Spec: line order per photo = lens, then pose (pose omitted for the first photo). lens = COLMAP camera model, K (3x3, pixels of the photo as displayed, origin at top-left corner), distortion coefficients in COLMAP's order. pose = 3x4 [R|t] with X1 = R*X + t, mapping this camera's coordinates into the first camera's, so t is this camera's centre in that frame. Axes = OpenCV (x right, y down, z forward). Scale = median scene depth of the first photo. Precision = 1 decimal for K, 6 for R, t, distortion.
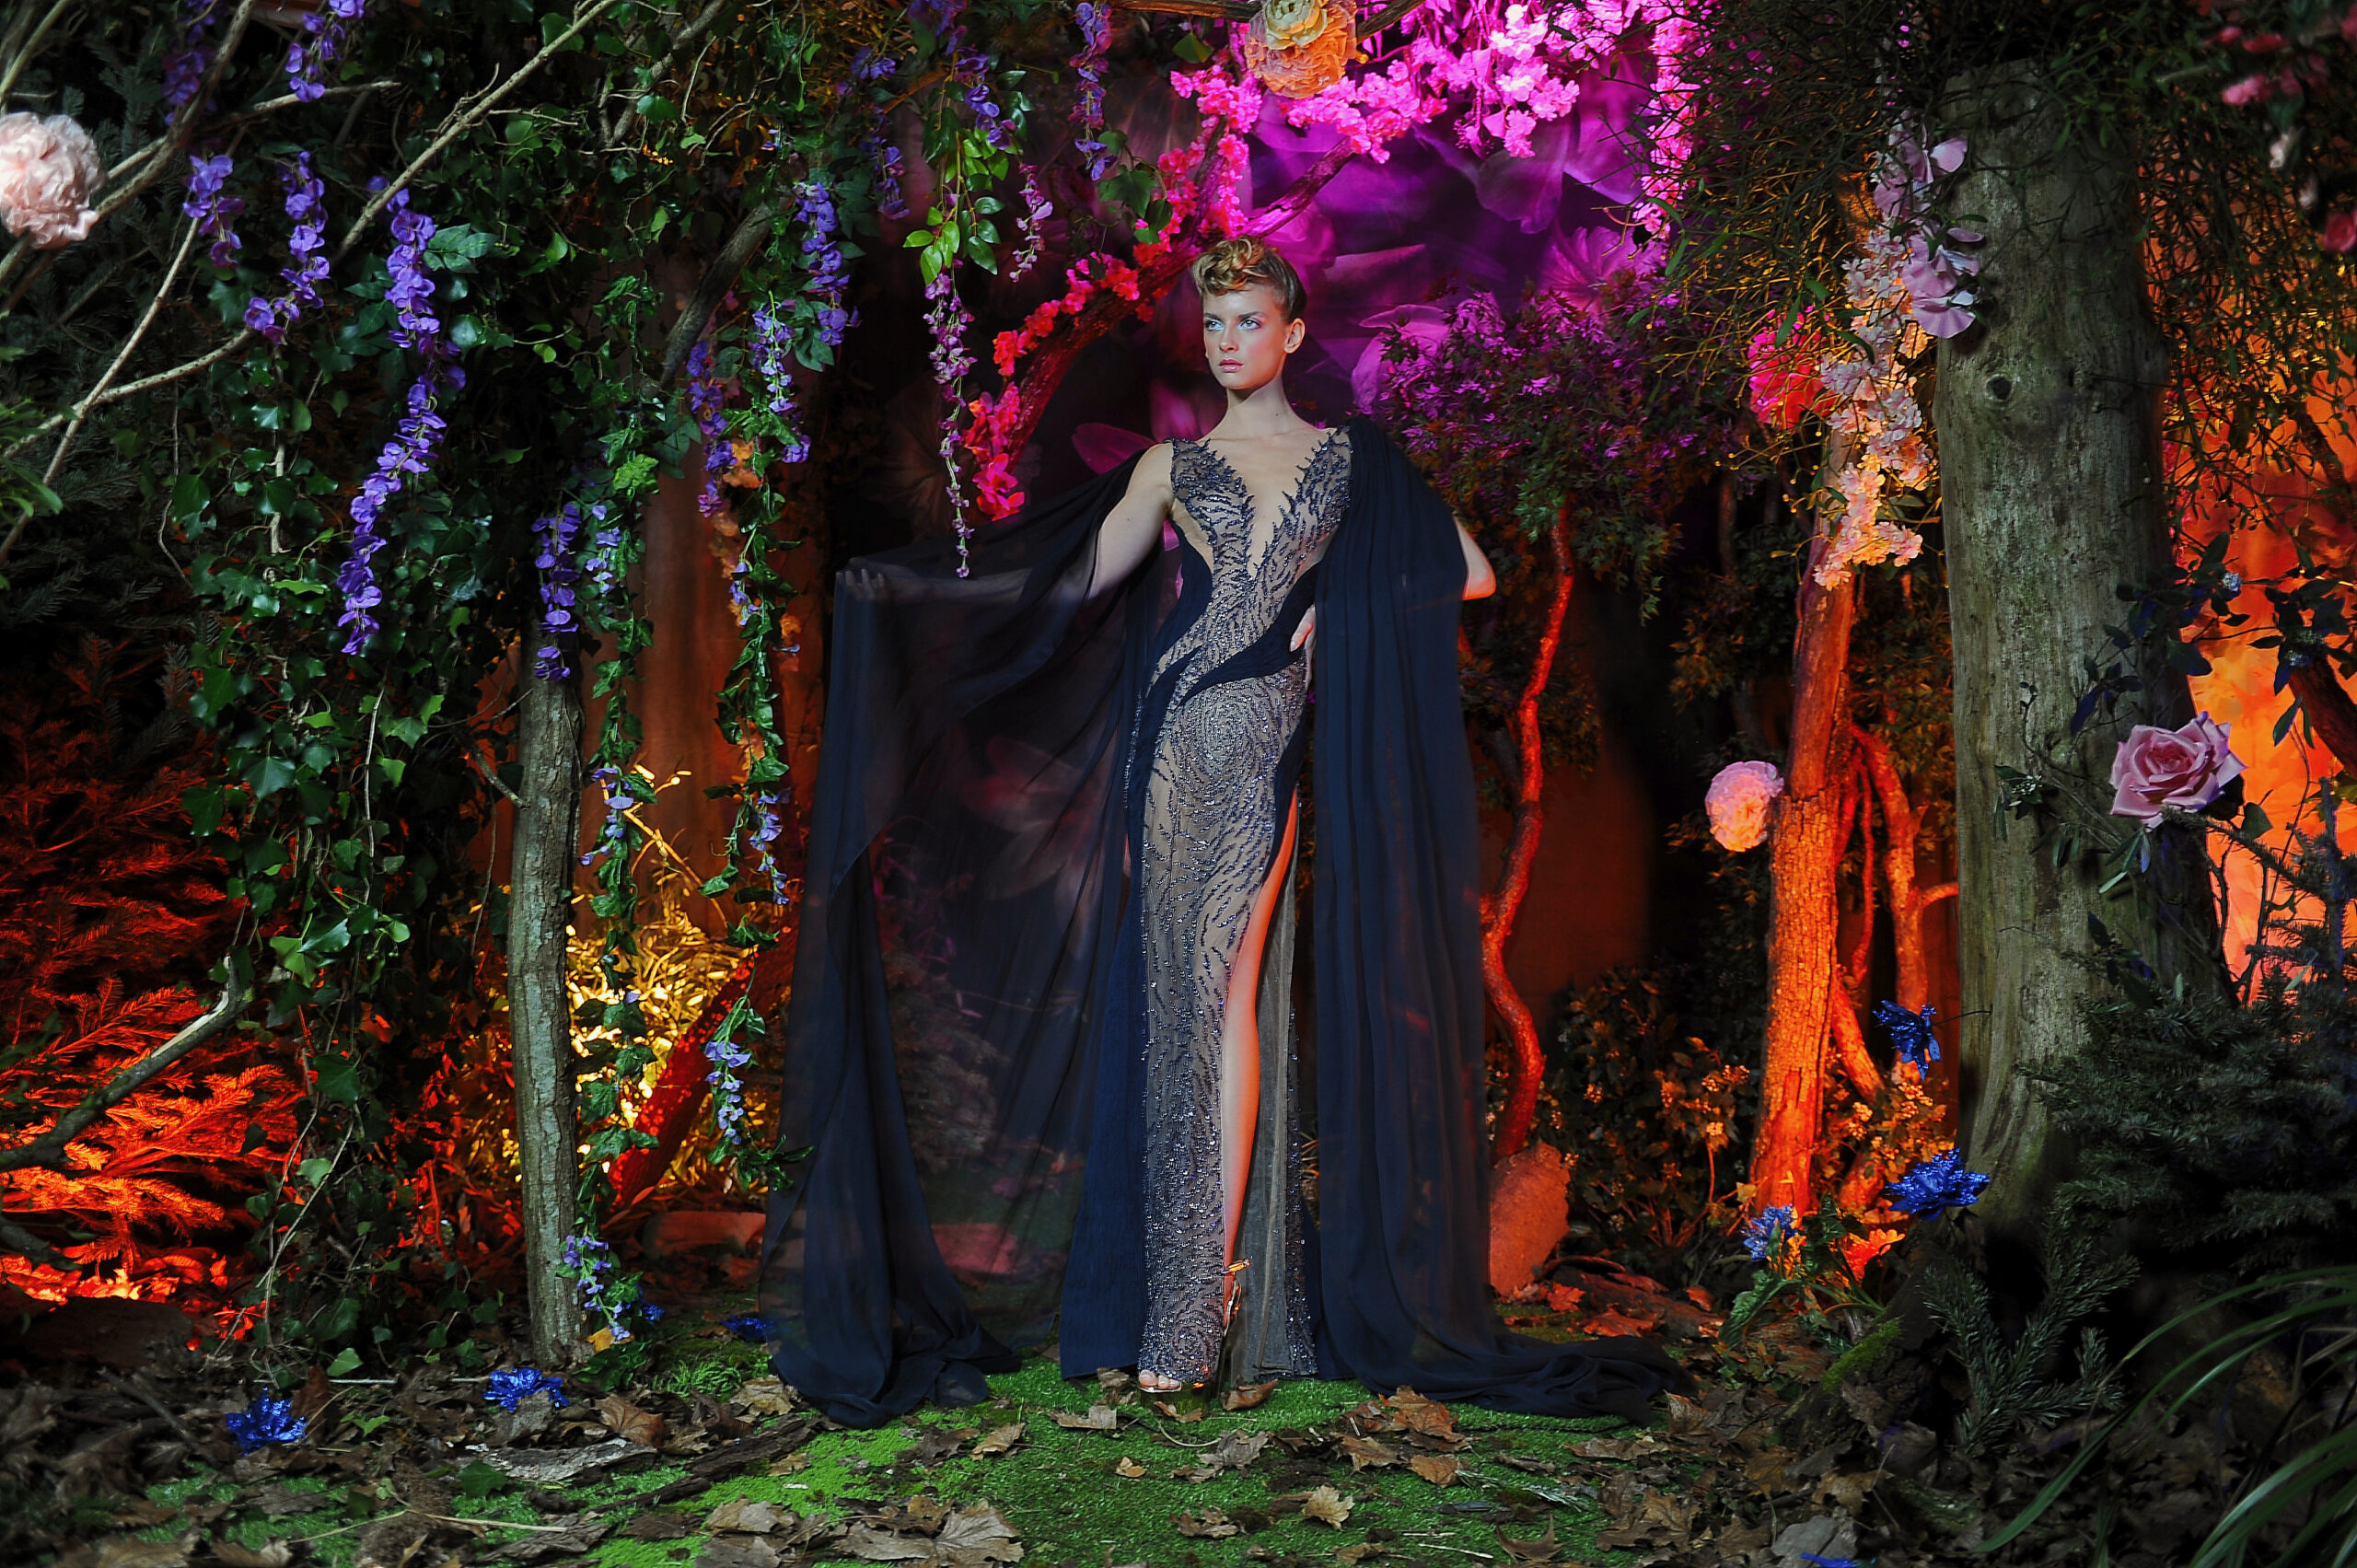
lens RADIAL K [[2109.1, 0, 1178.5], [0, 2109.1, 784.0], [0, 0, 1]] dist [0.007504, 0.001755]
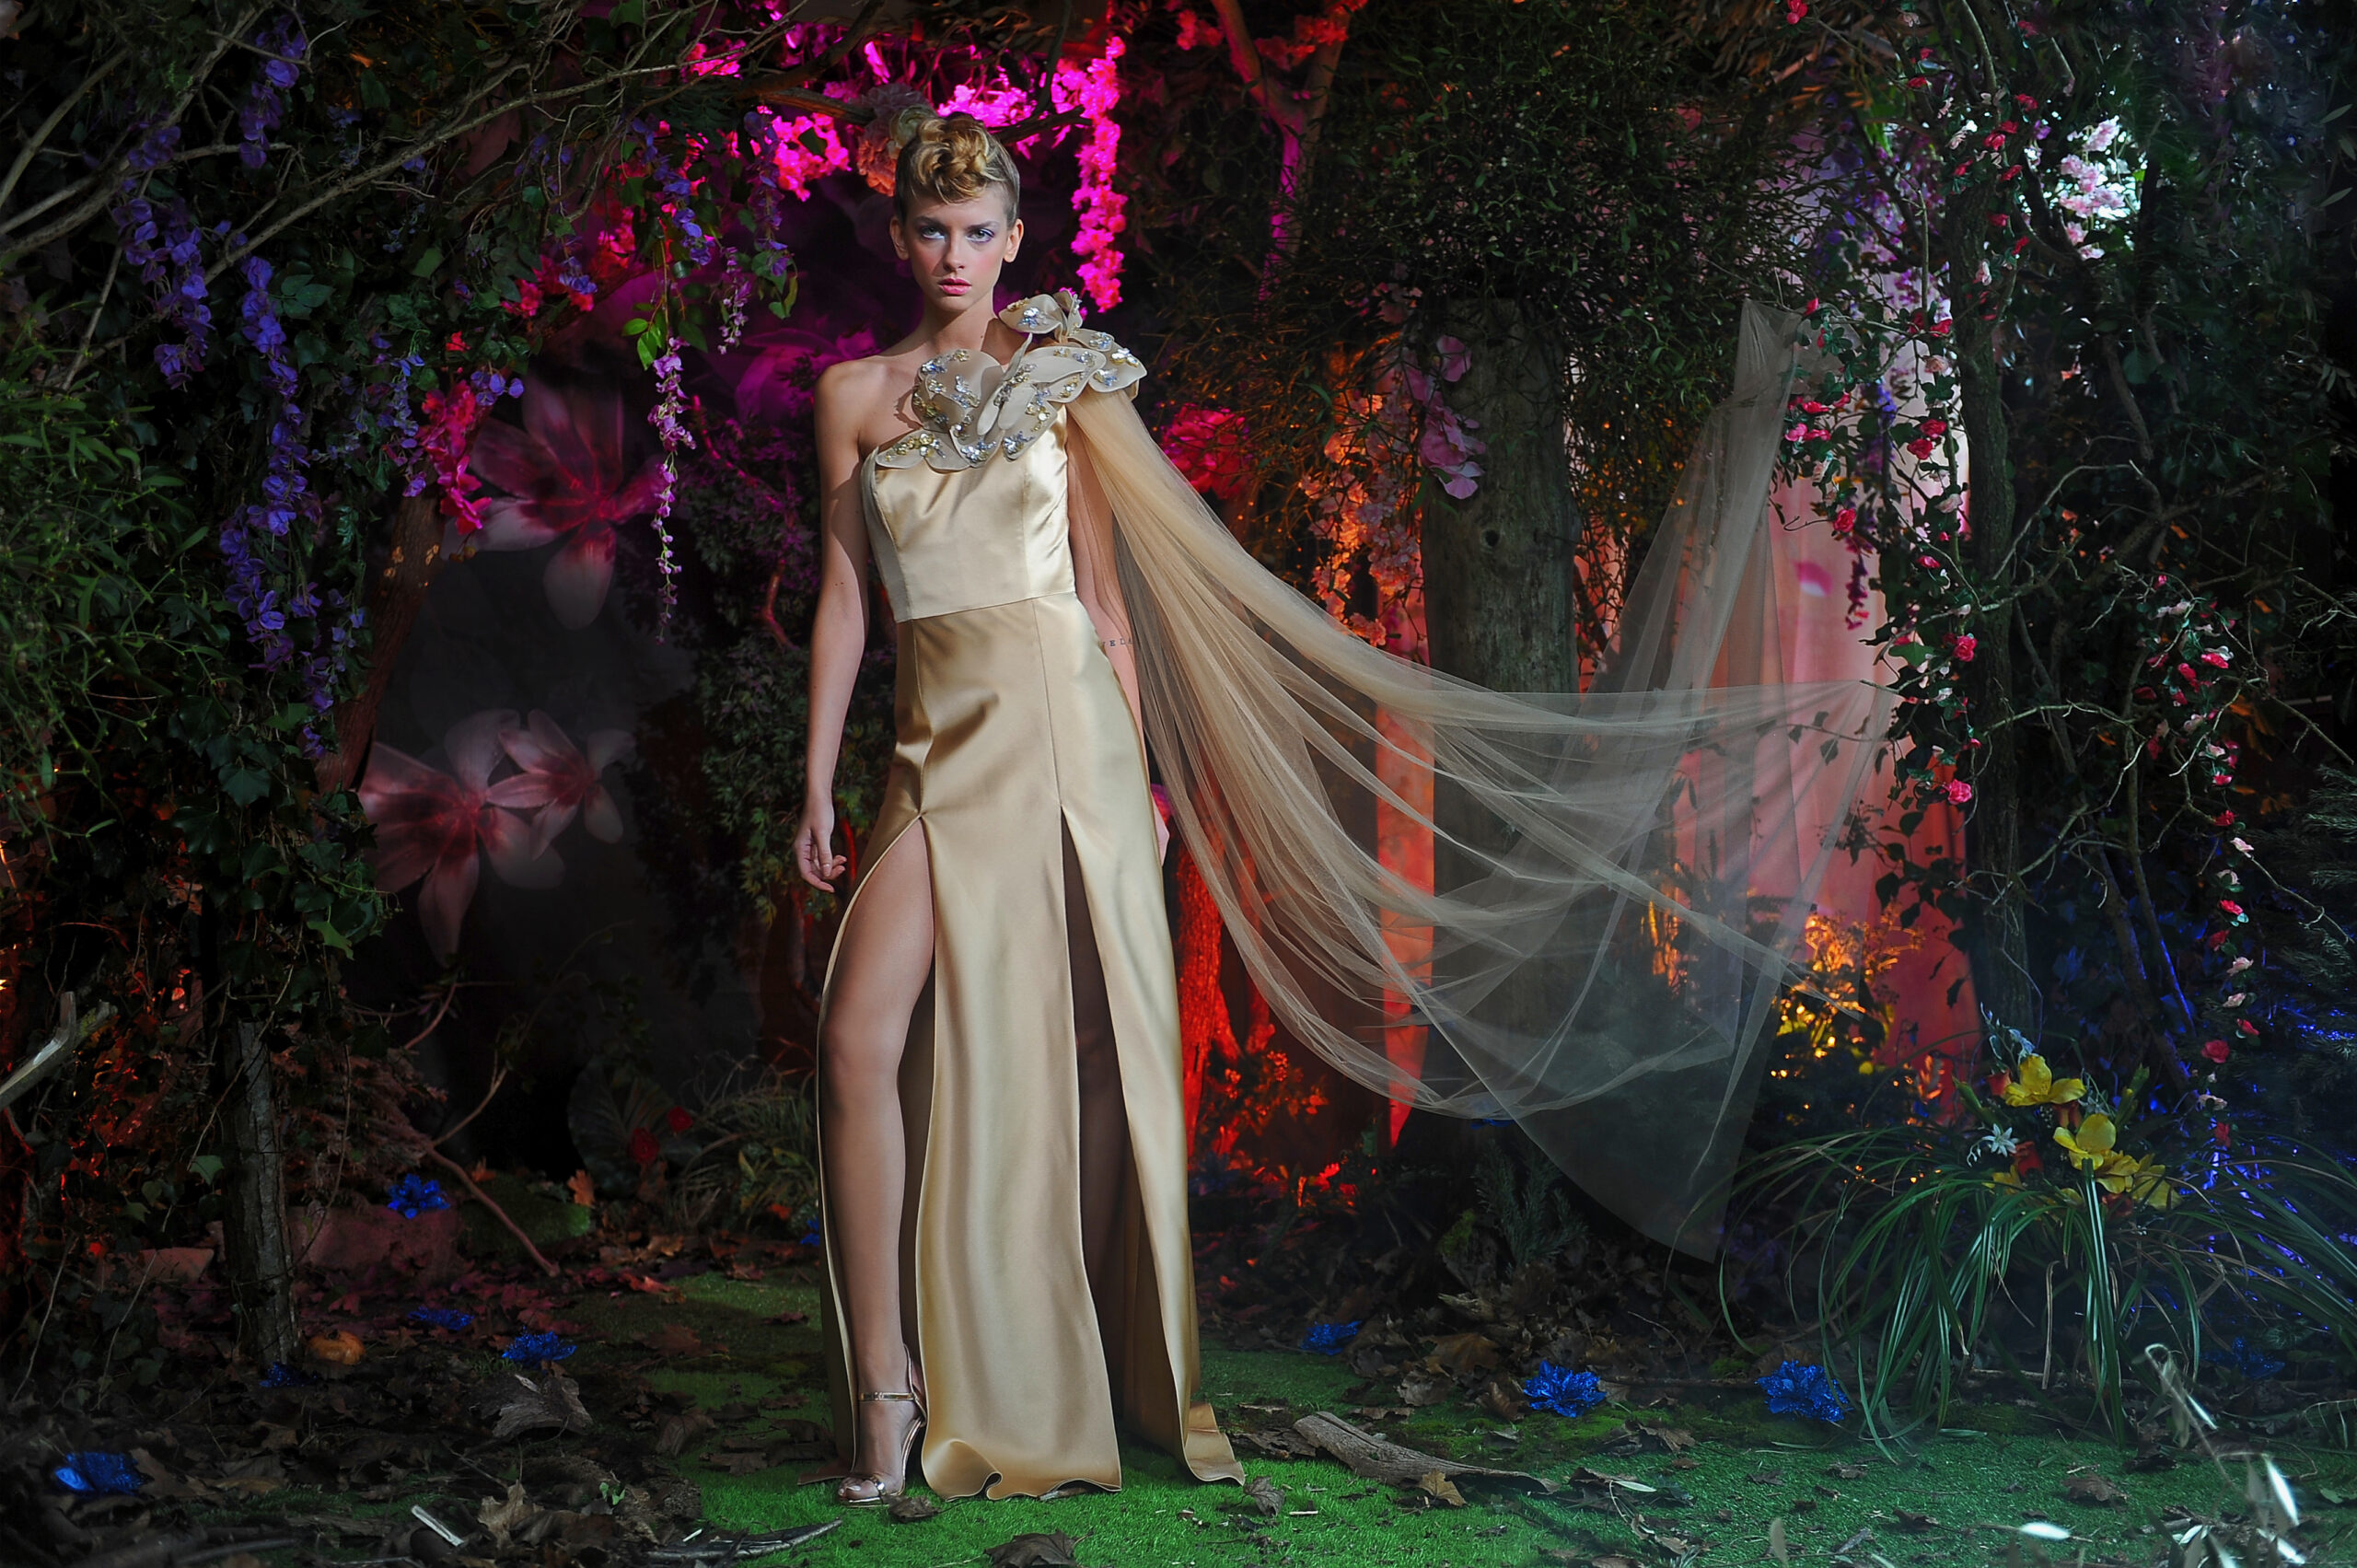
lens RADIAL K [[2633.9, 0, 1227.9], [0, 2633.9, 783.1], [0, 0, 1]] dist [0.079430, -0.027055]
pose [[0.840889, 0.013087, 0.541050, -0.593953], [-0.026104, 0.999525, 0.016394, -0.044647], [-0.540578, -0.027909, 0.840831, -0.310819]]
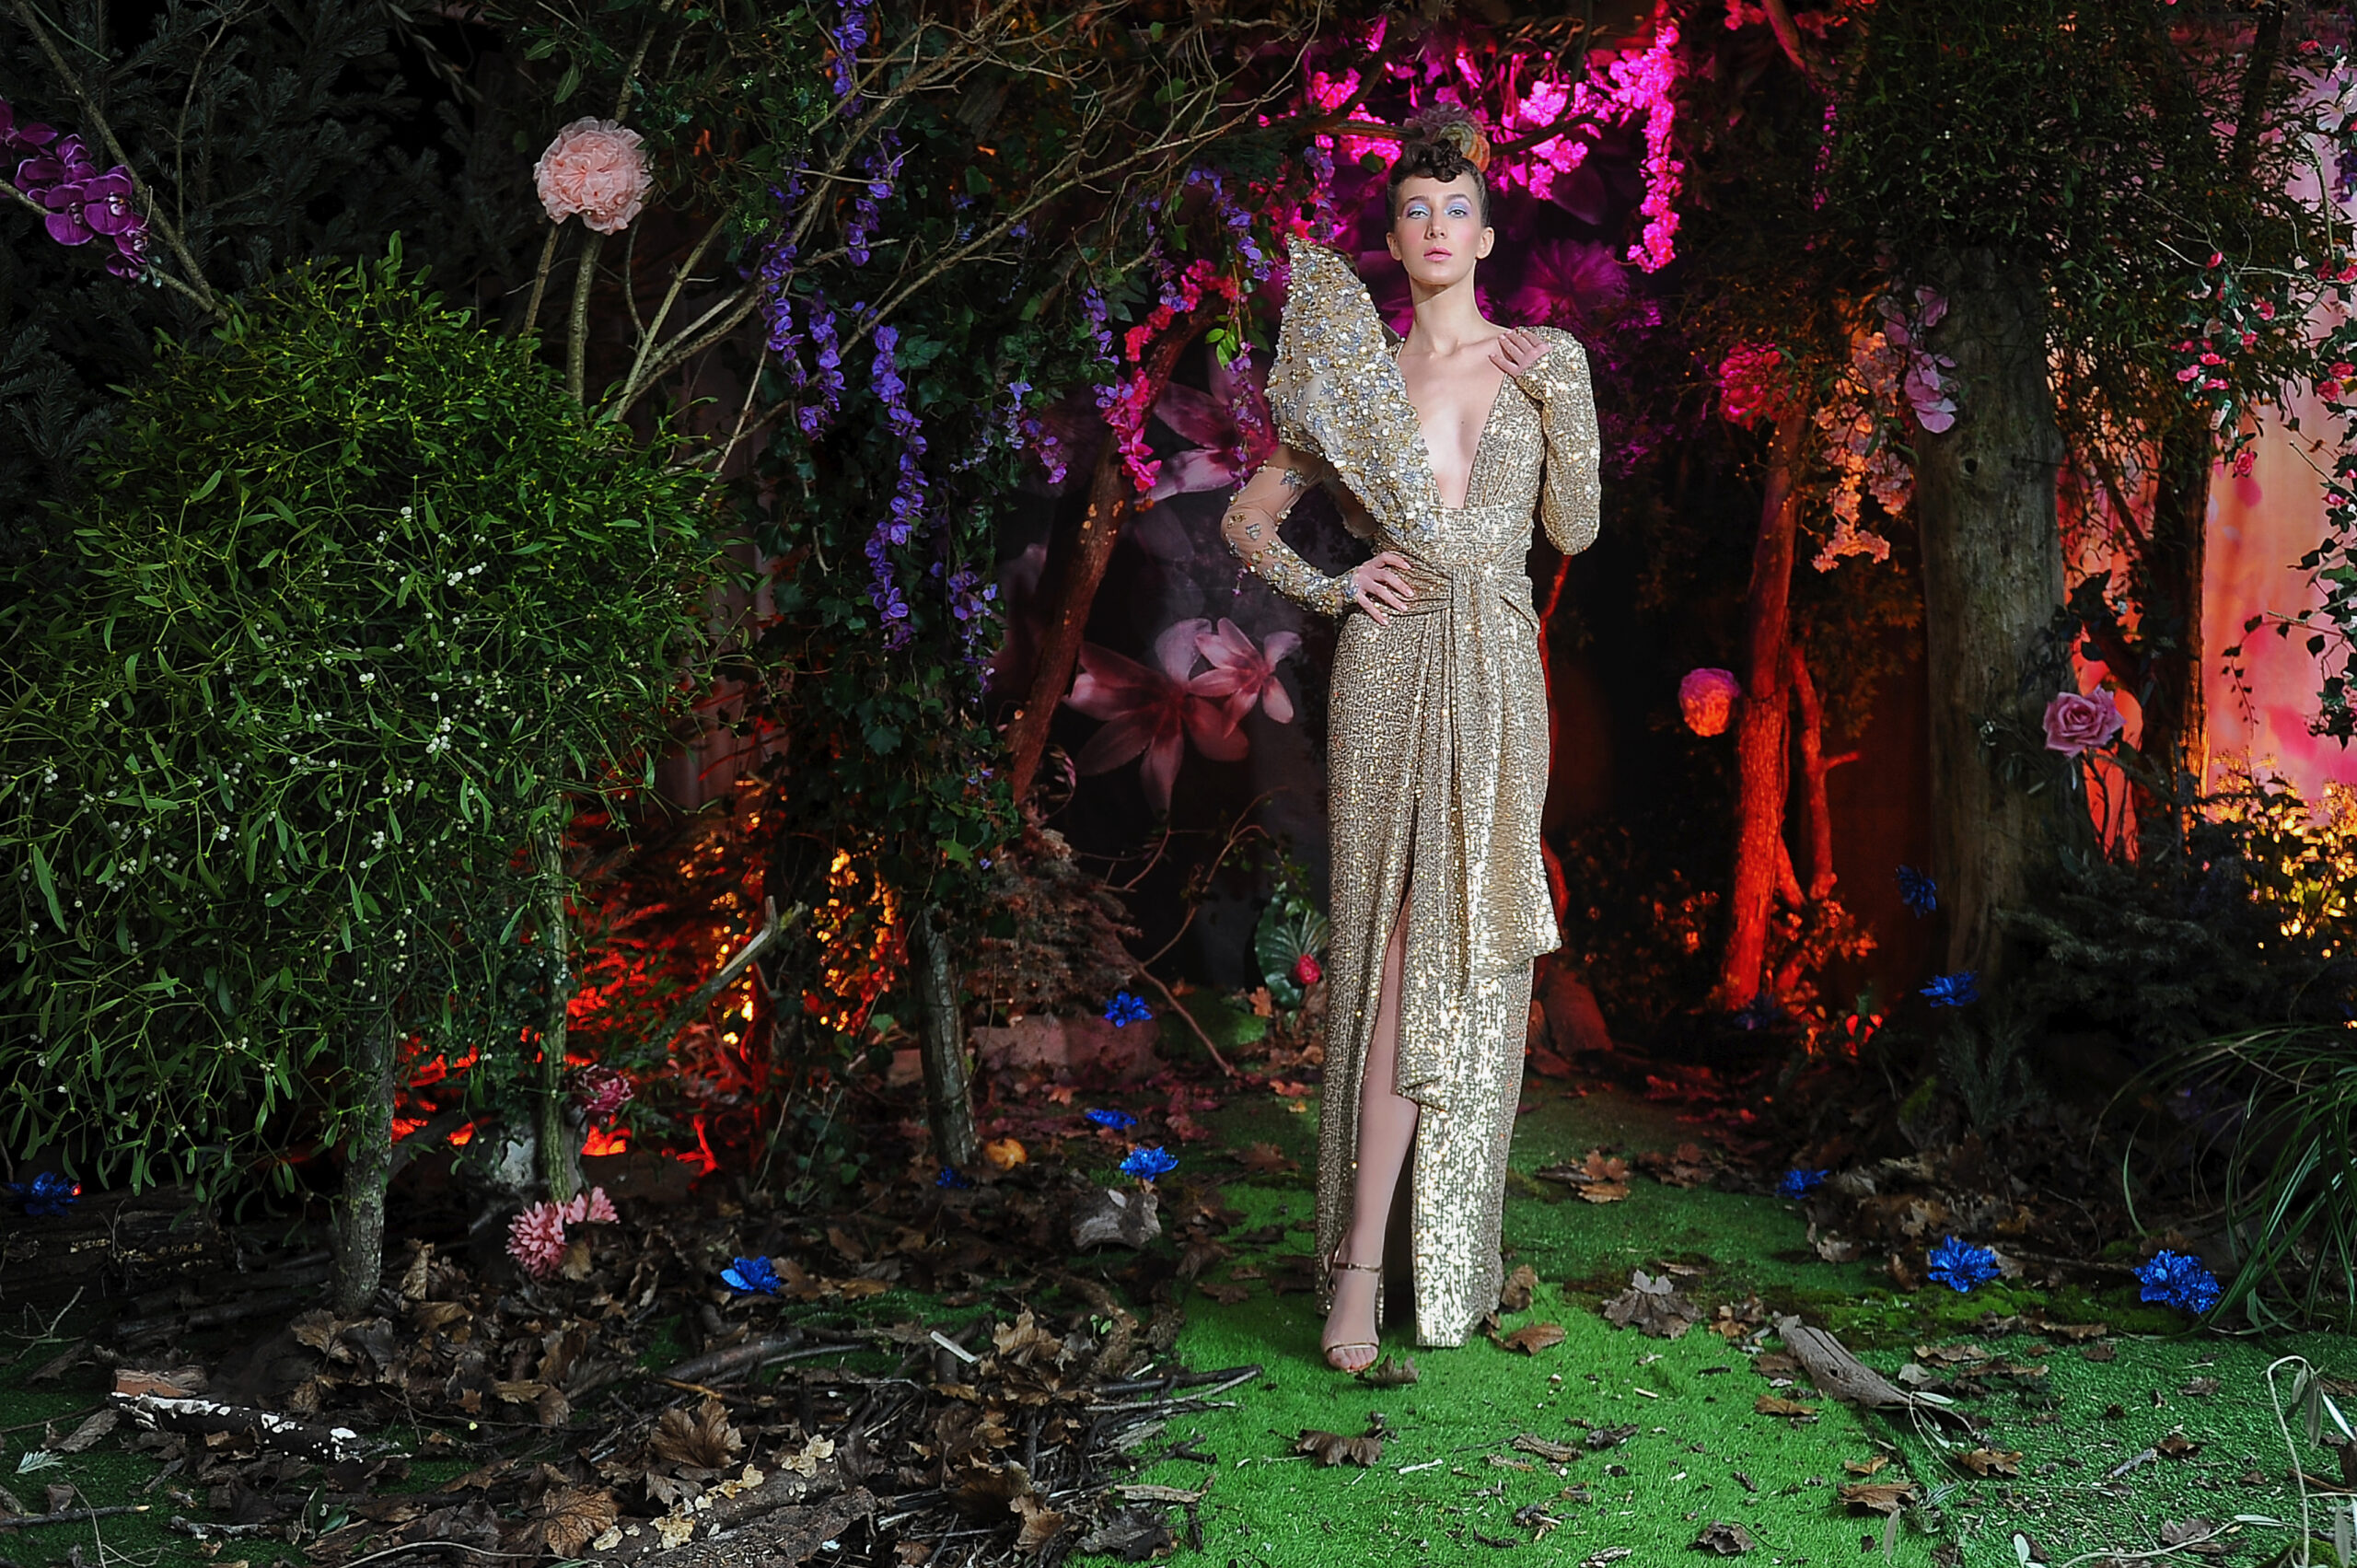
lens RADIAL K [[2152.3, 0, 1317.6], [0, 2152.3, 703.1], [0, 0, 1]] dist [-0.038605, -0.010192]
pose [[0.968279, -0.029918, 0.248074, -0.395079], [0.010434, 0.996781, 0.079487, -0.125550], [-0.249653, -0.074377, 0.965475, -0.336636]]
